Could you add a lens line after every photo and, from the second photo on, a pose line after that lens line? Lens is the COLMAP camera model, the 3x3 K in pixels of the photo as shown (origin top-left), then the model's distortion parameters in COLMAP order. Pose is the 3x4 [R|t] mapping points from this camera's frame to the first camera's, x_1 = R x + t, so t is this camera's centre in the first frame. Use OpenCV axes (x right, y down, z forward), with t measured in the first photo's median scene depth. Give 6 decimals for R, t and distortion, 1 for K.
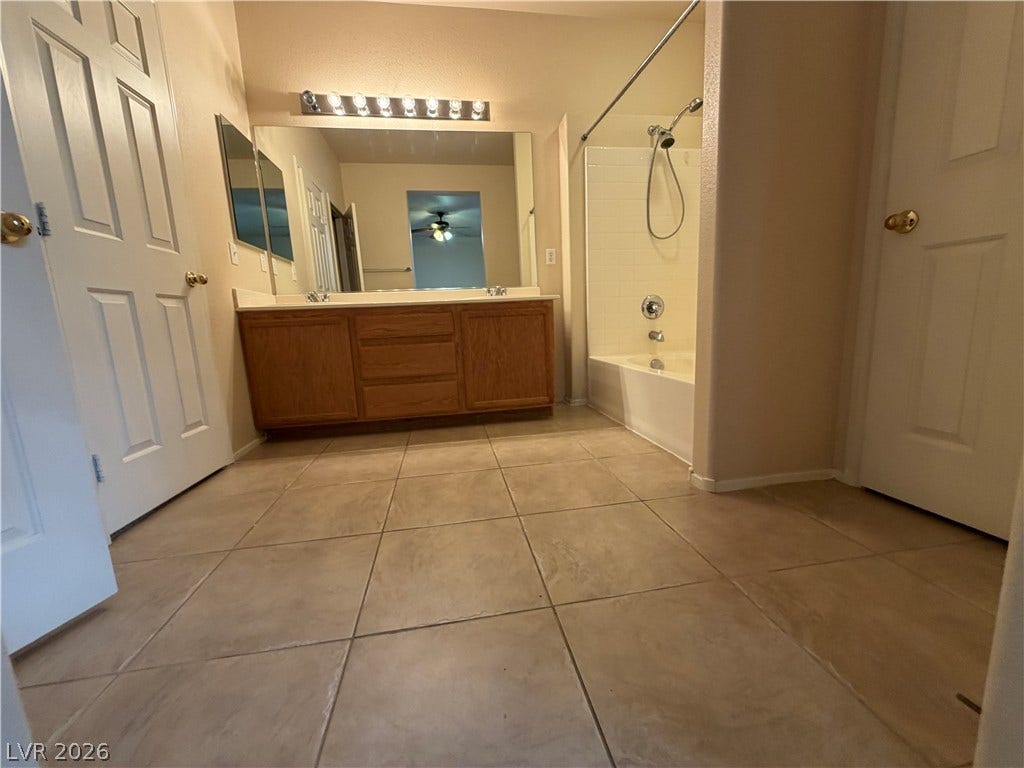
lens RADIAL K [[408.0, 0, 509.6], [0, 408.0, 385.1], [0, 0, 1]] dist [-0.001826, 0.000565]
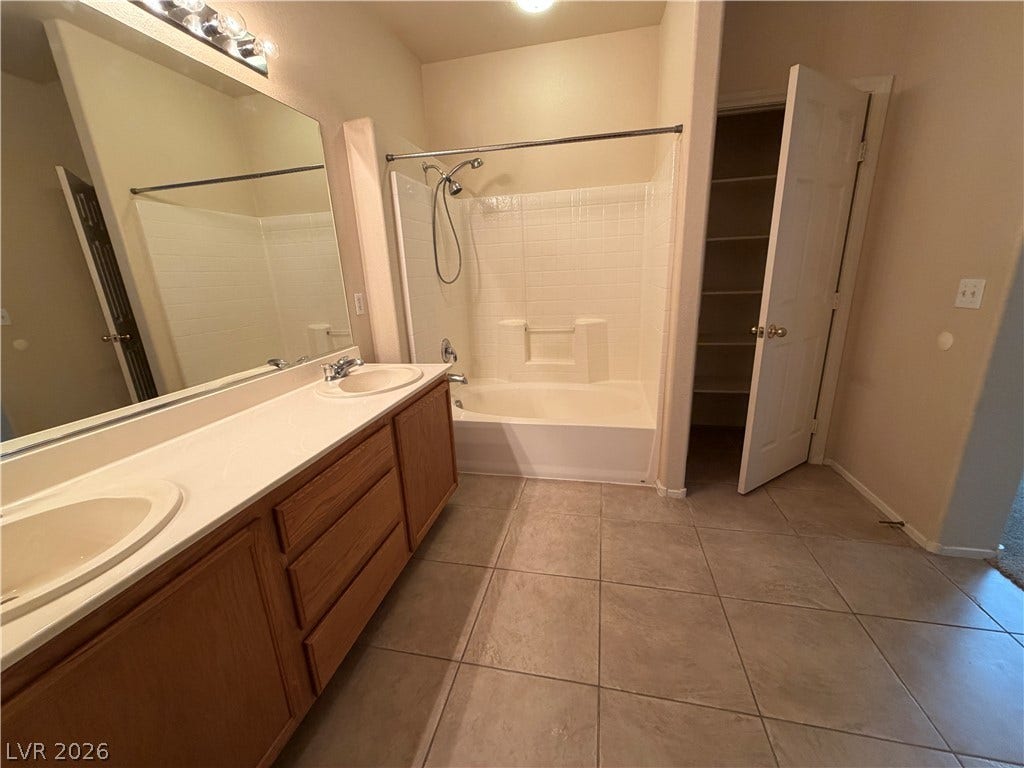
lens RADIAL K [[405.7, 0, 509.4], [0, 405.7, 383.2], [0, 0, 1]] dist [0.006424, -0.000078]
pose [[0.363413, -0.220457, 0.905168, -0.696790], [0.169086, 0.971070, 0.168622, -0.352178], [-0.916155, 0.091772, 0.390176, 0.659068]]
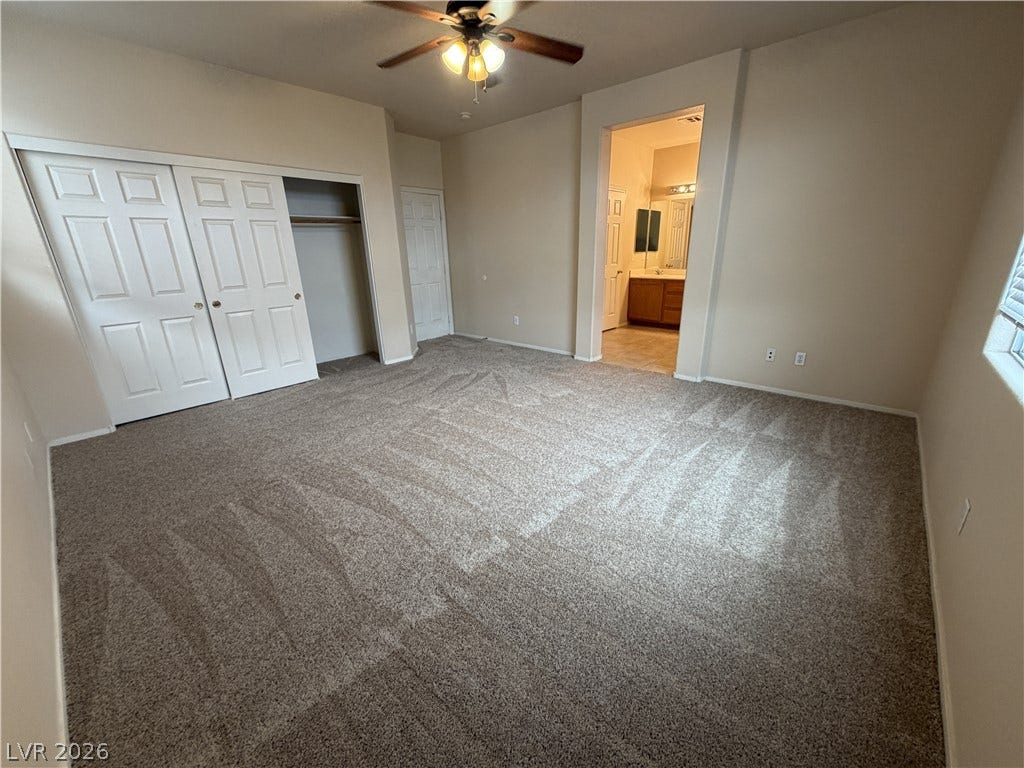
lens RADIAL K [[408.0, 0, 509.6], [0, 408.0, 385.1], [0, 0, 1]] dist [-0.001826, 0.000565]
pose [[0.626237, 0.278095, -0.728348, 1.209567], [-0.128767, 0.958283, 0.255172, -0.081960], [0.768926, -0.066011, 0.635921, -1.675504]]
